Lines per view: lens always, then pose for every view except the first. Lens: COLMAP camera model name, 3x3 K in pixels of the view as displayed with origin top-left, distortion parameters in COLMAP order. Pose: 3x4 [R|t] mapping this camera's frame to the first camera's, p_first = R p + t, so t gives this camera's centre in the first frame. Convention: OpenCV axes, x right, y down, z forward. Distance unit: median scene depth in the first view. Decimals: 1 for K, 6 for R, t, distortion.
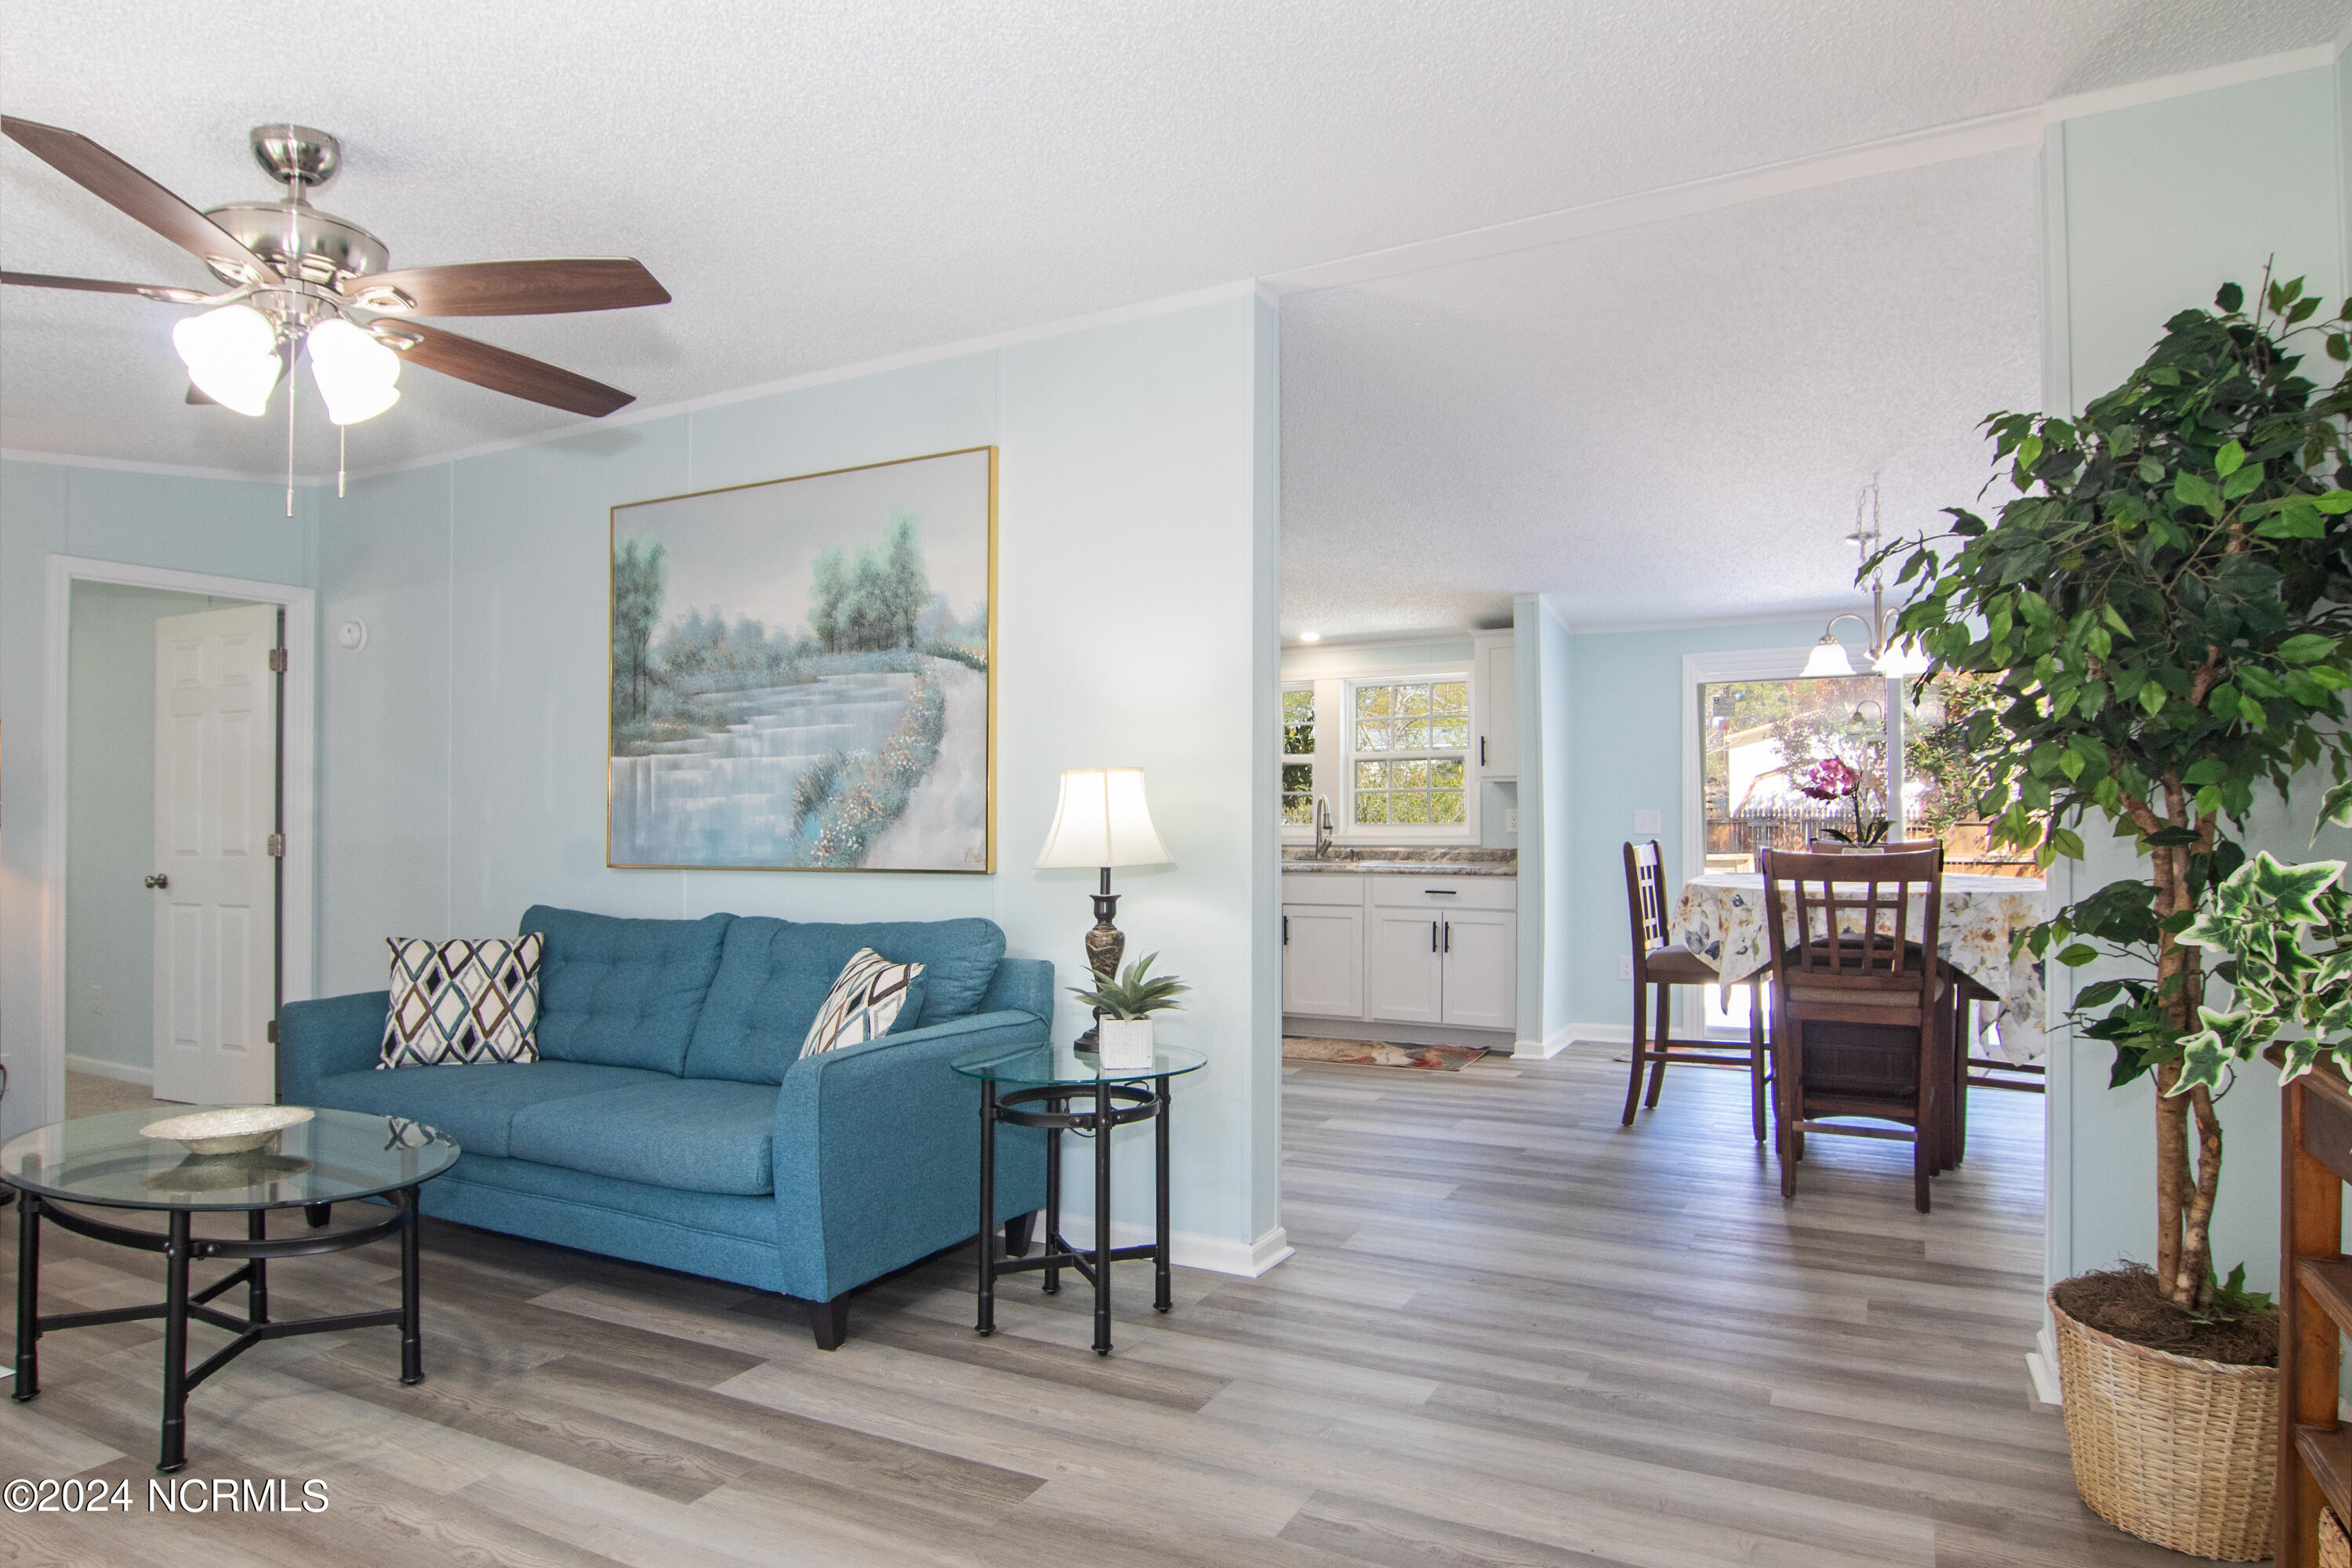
lens RADIAL K [[1320.0, 0, 1109.3], [0, 1320.0, 760.3], [0, 0, 1]] dist [-0.012027, -0.003831]
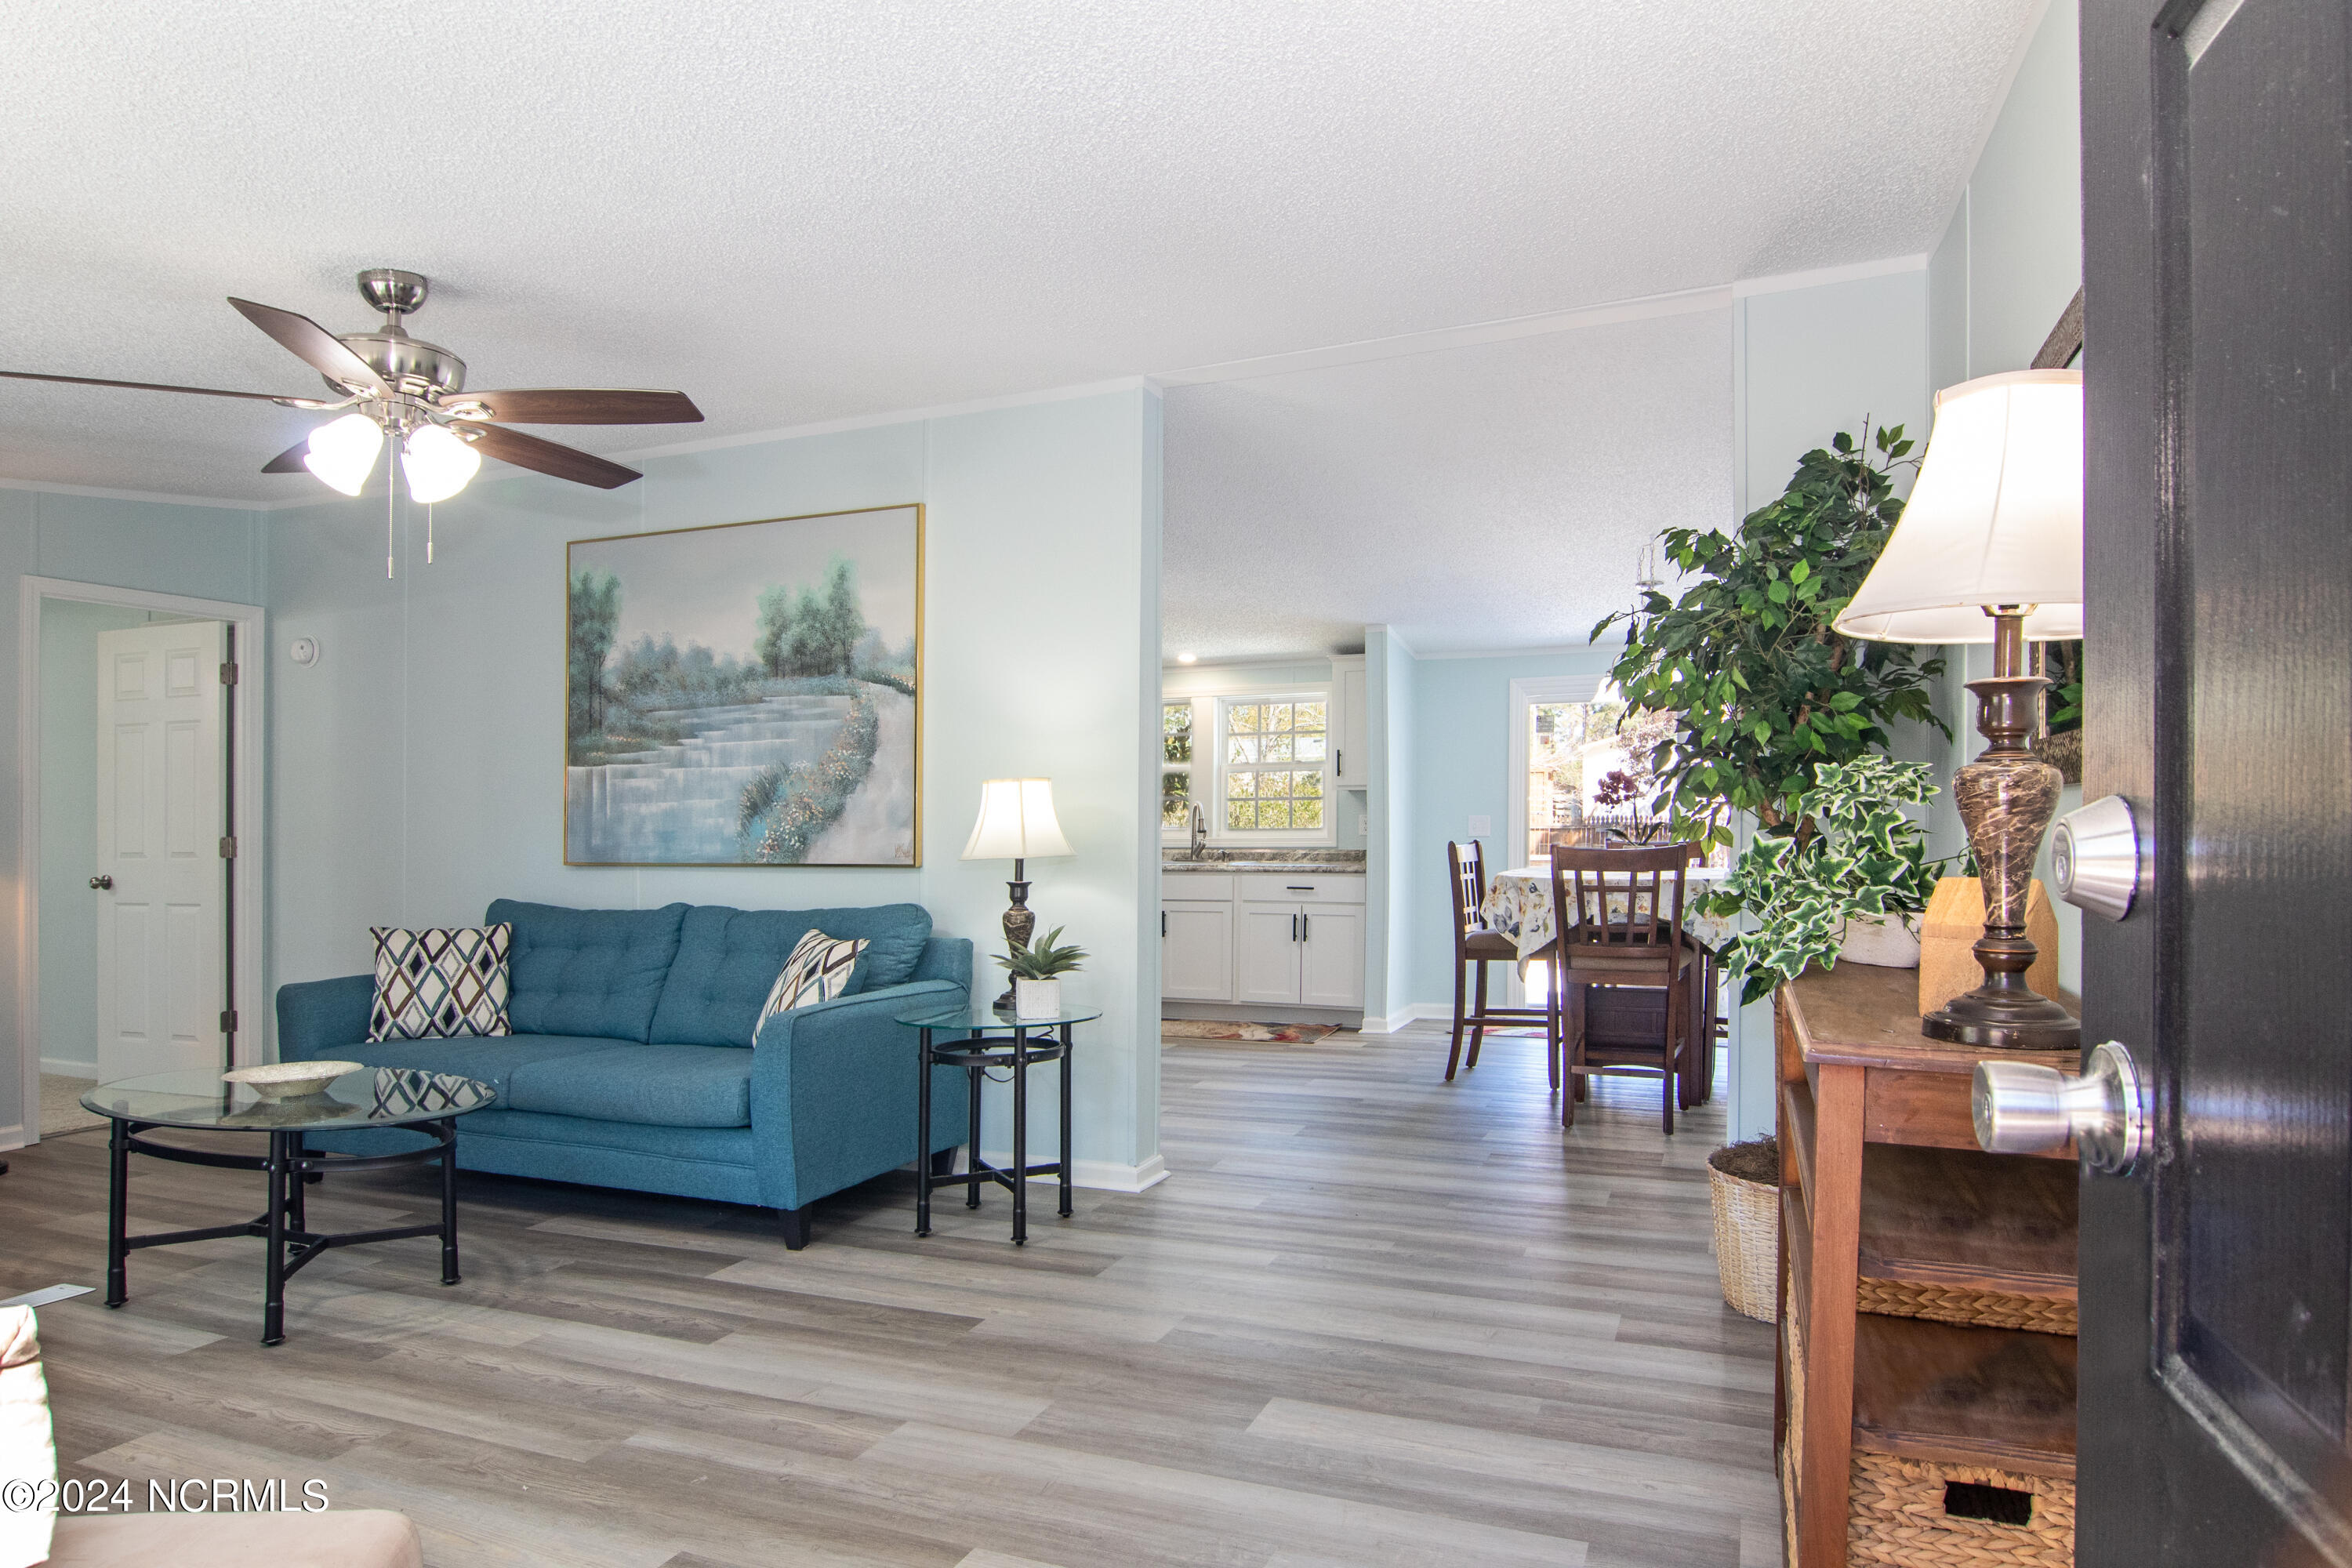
lens RADIAL K [[1320.0, 0, 1132.9], [0, 1320.0, 793.0], [0, 0, 1]] dist [-0.012027, -0.003831]
pose [[0.994132, 0.002400, 0.108144, -0.025365], [-0.004266, 0.999846, 0.017027, -0.001211], [-0.108087, -0.017389, 0.993989, -0.184953]]
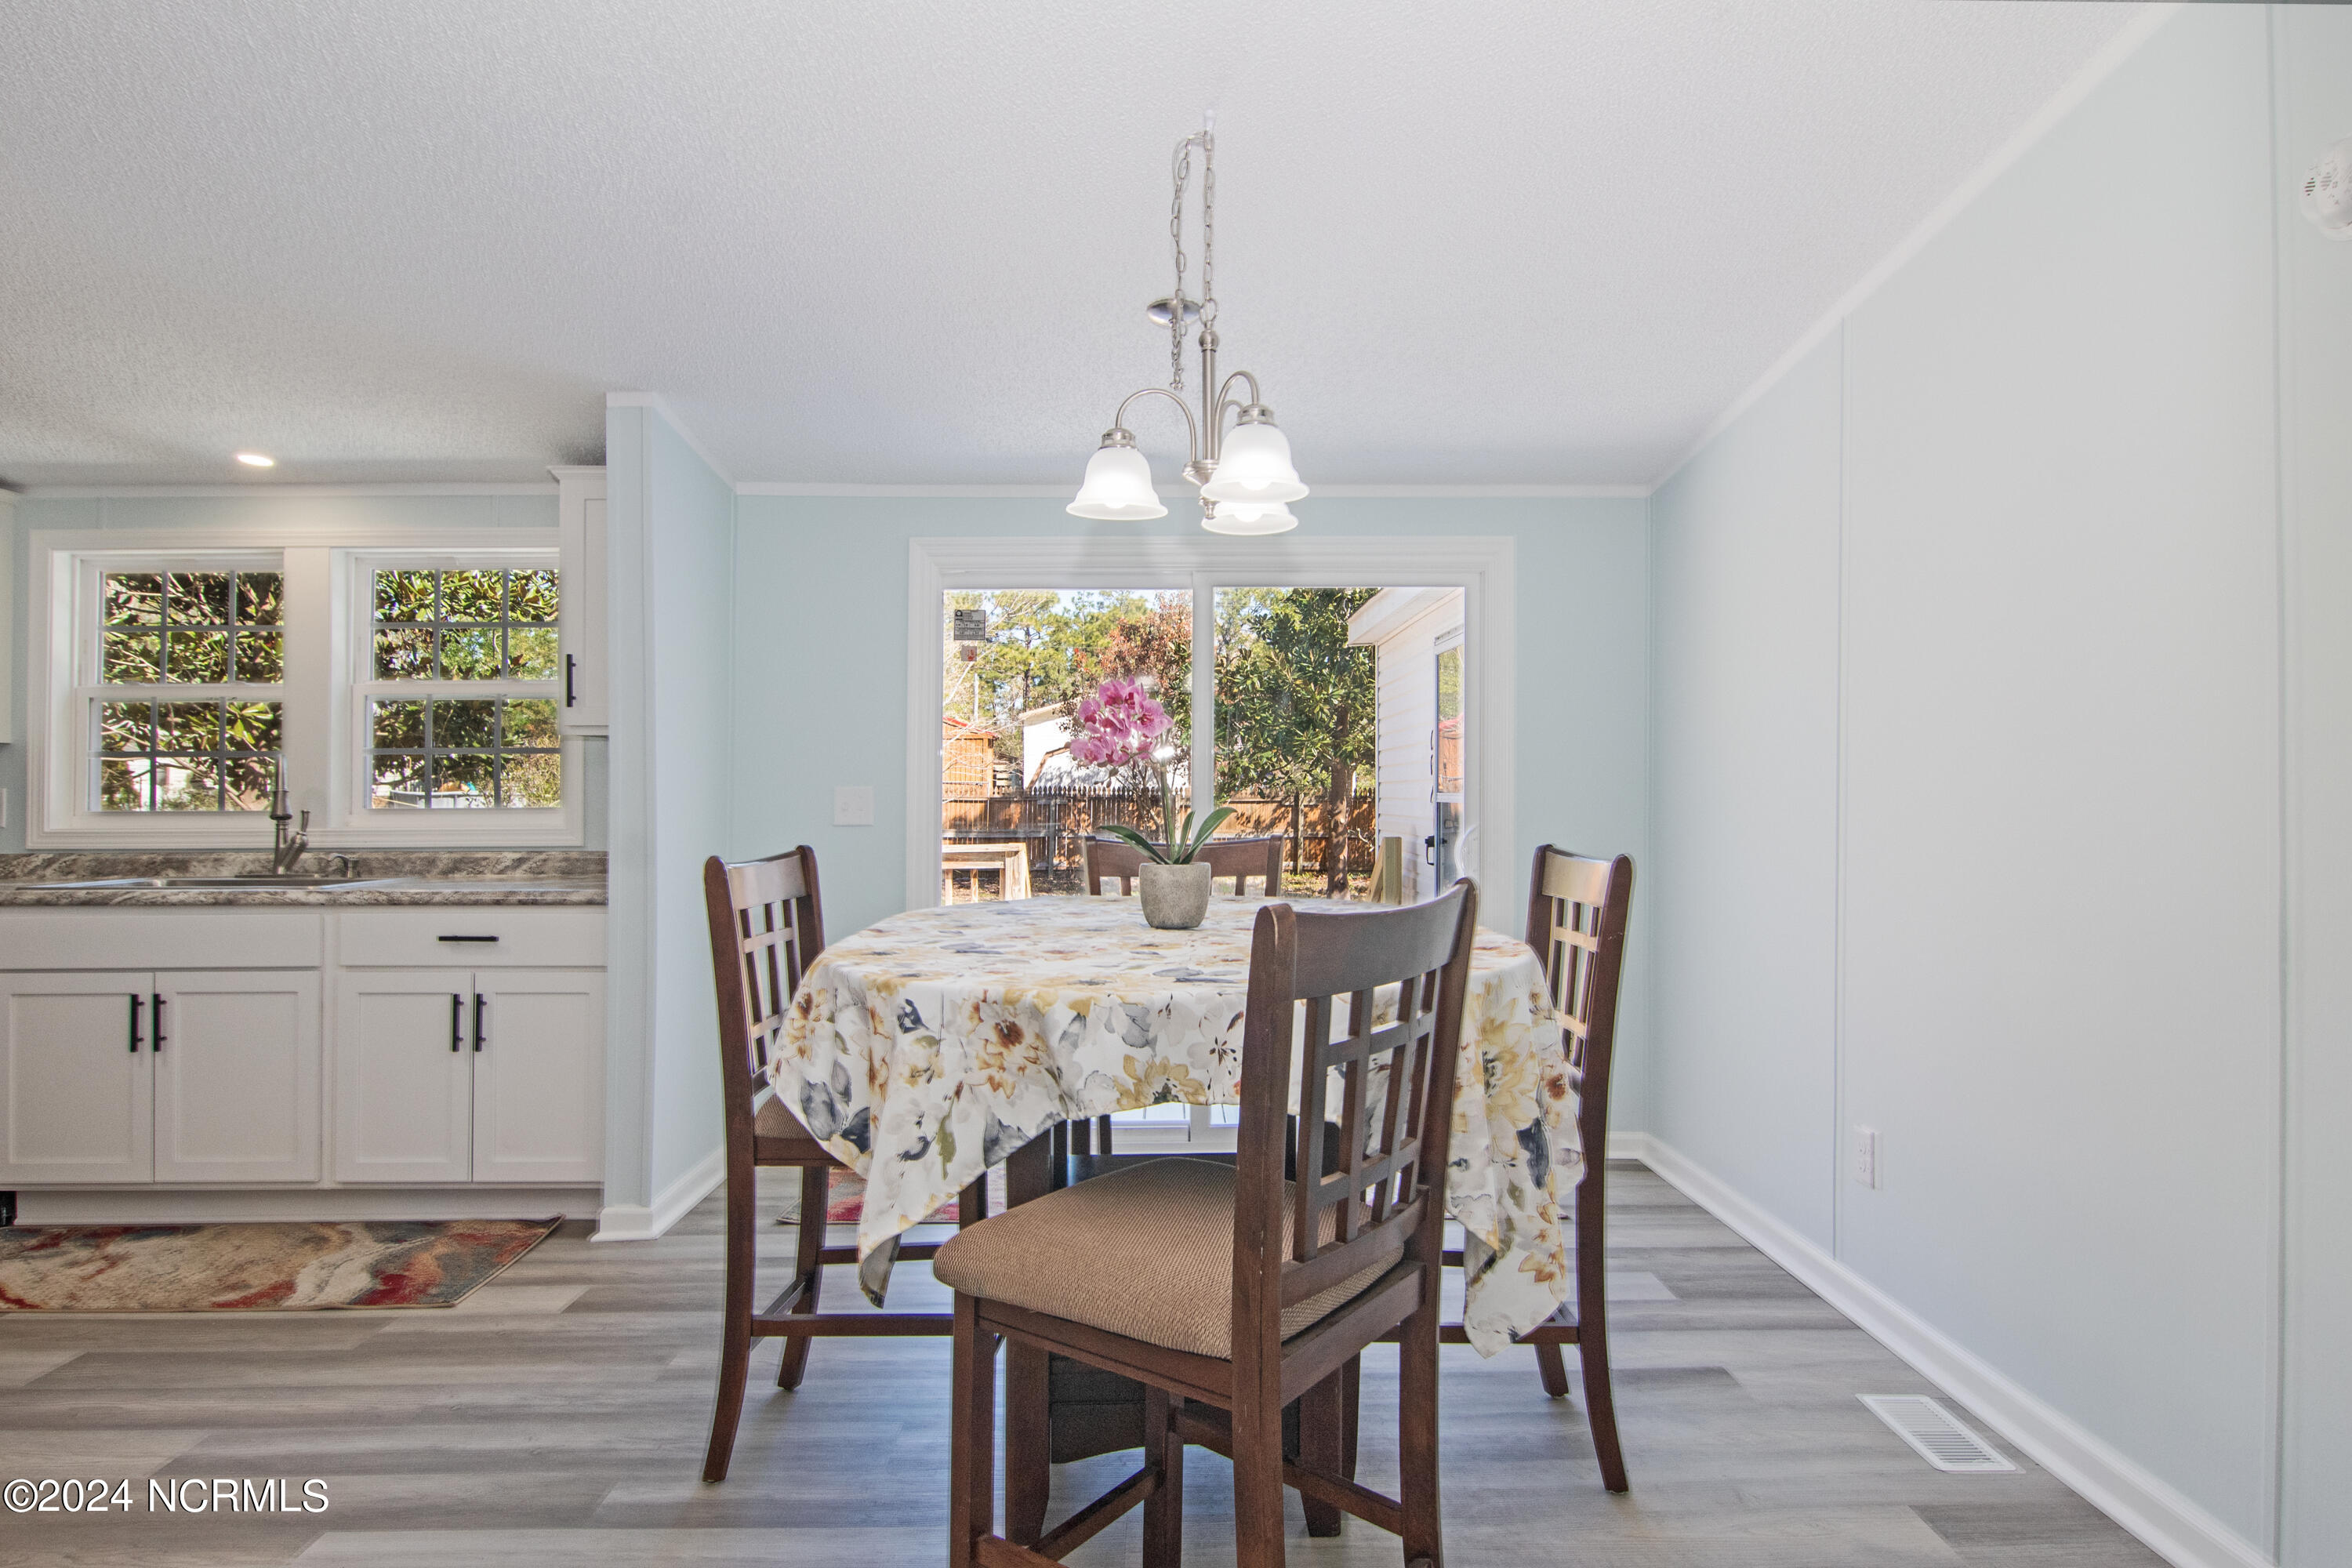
lens RADIAL K [[1320.0, 0, 1148.5], [0, 1320.0, 789.8], [0, 0, 1]] dist [-0.012027, -0.003831]
pose [[0.861943, -0.005995, 0.506969, 0.329031], [-0.013246, 0.999322, 0.034338, 0.027256], [-0.506832, -0.036313, 0.861280, 0.610371]]
